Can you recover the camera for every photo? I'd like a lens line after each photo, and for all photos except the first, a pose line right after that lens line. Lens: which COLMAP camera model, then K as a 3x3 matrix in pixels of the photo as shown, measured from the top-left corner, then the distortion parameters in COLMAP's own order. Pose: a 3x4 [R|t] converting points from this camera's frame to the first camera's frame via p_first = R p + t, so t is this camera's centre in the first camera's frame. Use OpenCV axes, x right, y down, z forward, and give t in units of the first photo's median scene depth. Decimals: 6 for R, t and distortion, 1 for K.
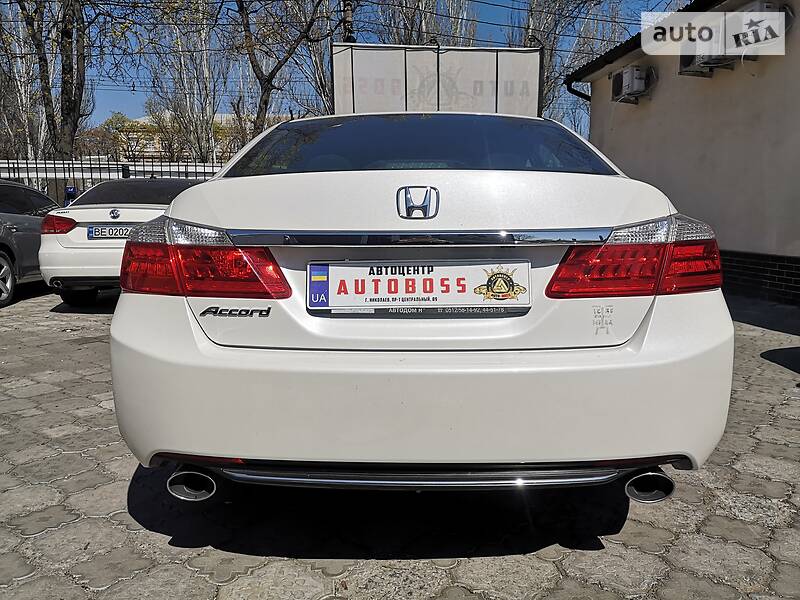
lens RADIAL K [[623.7, 0, 402.3], [0, 623.7, 302.2], [0, 0, 1]] dist [0.050165, -0.030189]
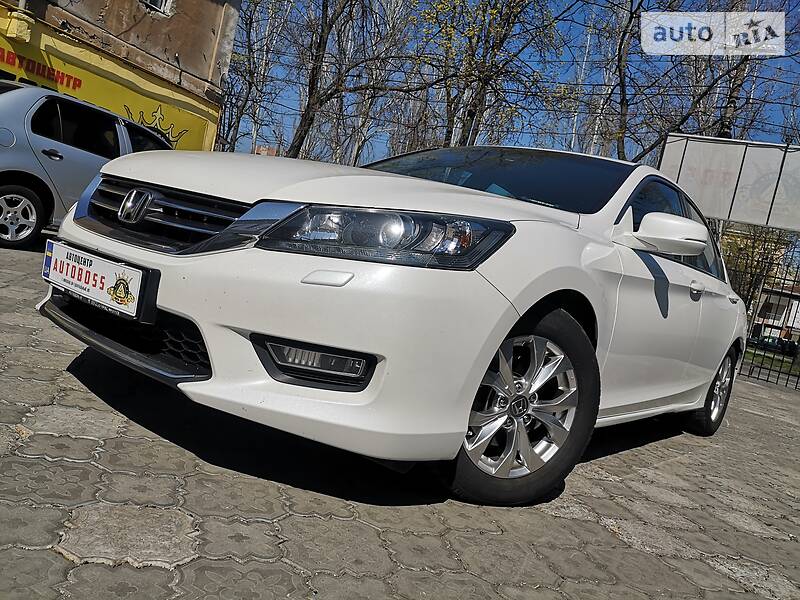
lens RADIAL K [[623.7, 0, 399.8], [0, 623.7, 298.9], [0, 0, 1]] dist [0.050165, -0.030189]
pose [[0.810833, 0.225654, -0.540027, 0.161607], [-0.294336, 0.954734, -0.042994, 0.030610], [0.505881, 0.193811, 0.840549, -0.060807]]
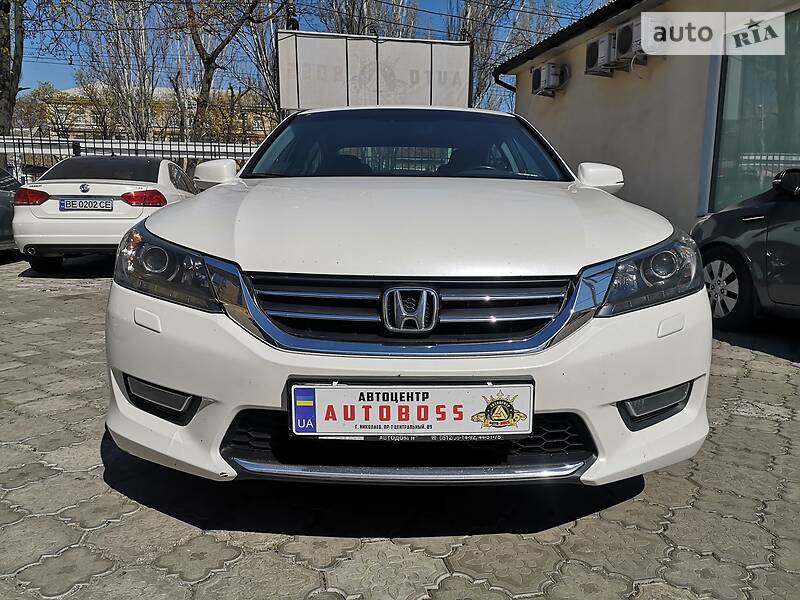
lens RADIAL K [[623.7, 0, 401.7], [0, 623.7, 302.7], [0, 0, 1]] dist [0.050165, -0.030189]
pose [[0.995971, -0.002515, 0.089640, 0.001639], [-0.000254, 0.999524, 0.030859, 0.015588], [-0.089675, -0.030758, 0.995496, -0.094358]]
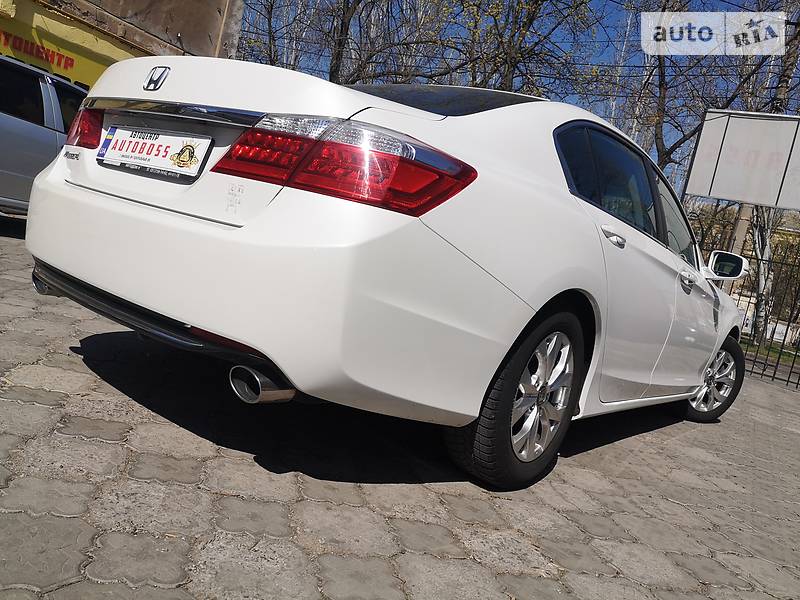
lens RADIAL K [[623.7, 0, 400.8], [0, 623.7, 301.0], [0, 0, 1]] dist [0.050165, -0.030189]
pose [[0.775154, 0.237278, -0.585522, 0.157168], [-0.306272, 0.951739, -0.019779, 0.016805], [0.552570, 0.194660, 0.810416, 0.046487]]
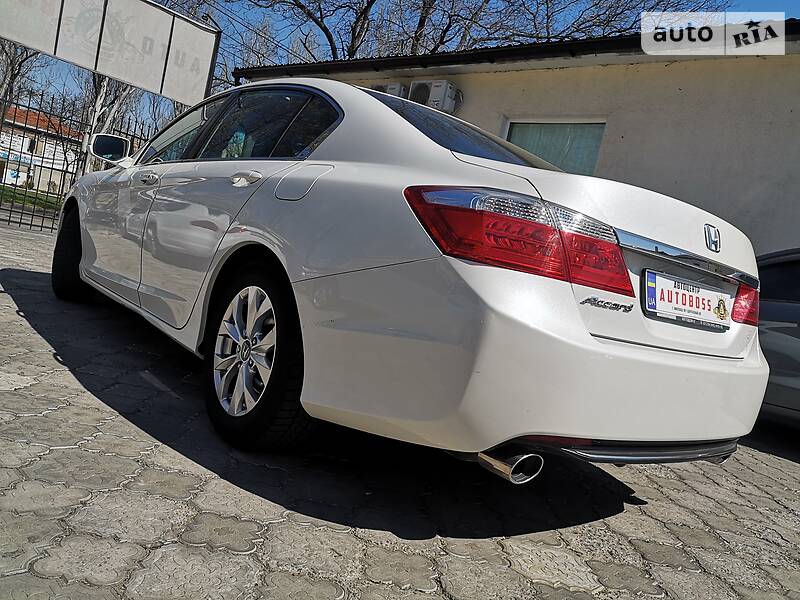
lens RADIAL K [[623.7, 0, 401.6], [0, 623.7, 304.1], [0, 0, 1]] dist [0.050165, -0.030189]
pose [[0.746701, 0.119896, 0.654265, -0.167577], [-0.128499, 0.991093, -0.034967, 0.013292], [-0.652630, -0.057963, 0.755456, 0.055949]]
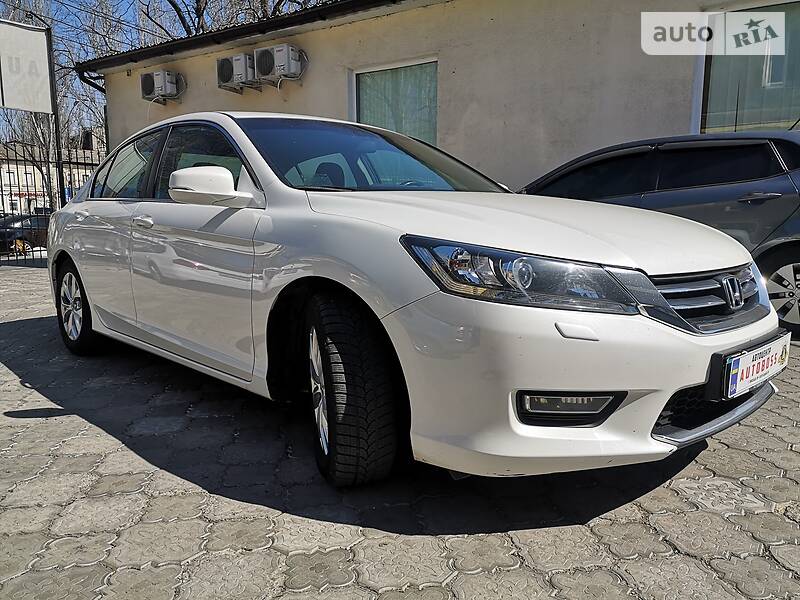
lens RADIAL K [[623.7, 0, 402.2], [0, 623.7, 299.0], [0, 0, 1]] dist [0.050165, -0.030189]
pose [[0.665978, -0.101493, 0.739035, -0.180674], [0.098862, 0.993971, 0.047414, 0.005559], [-0.739391, 0.041486, 0.671997, -0.014393]]
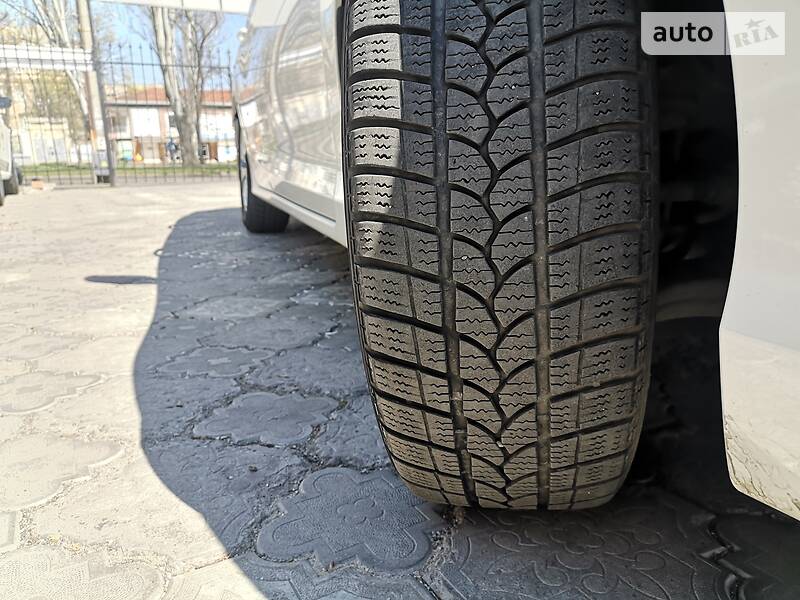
lens RADIAL K [[623.7, 0, 400.7], [0, 623.7, 301.1], [0, 0, 1]] dist [0.050165, -0.030189]
pose [[0.926662, -0.106056, 0.360624, -0.086146], [0.073188, 0.991918, 0.103648, 0.042543], [-0.368701, -0.069654, 0.926935, 0.073874]]
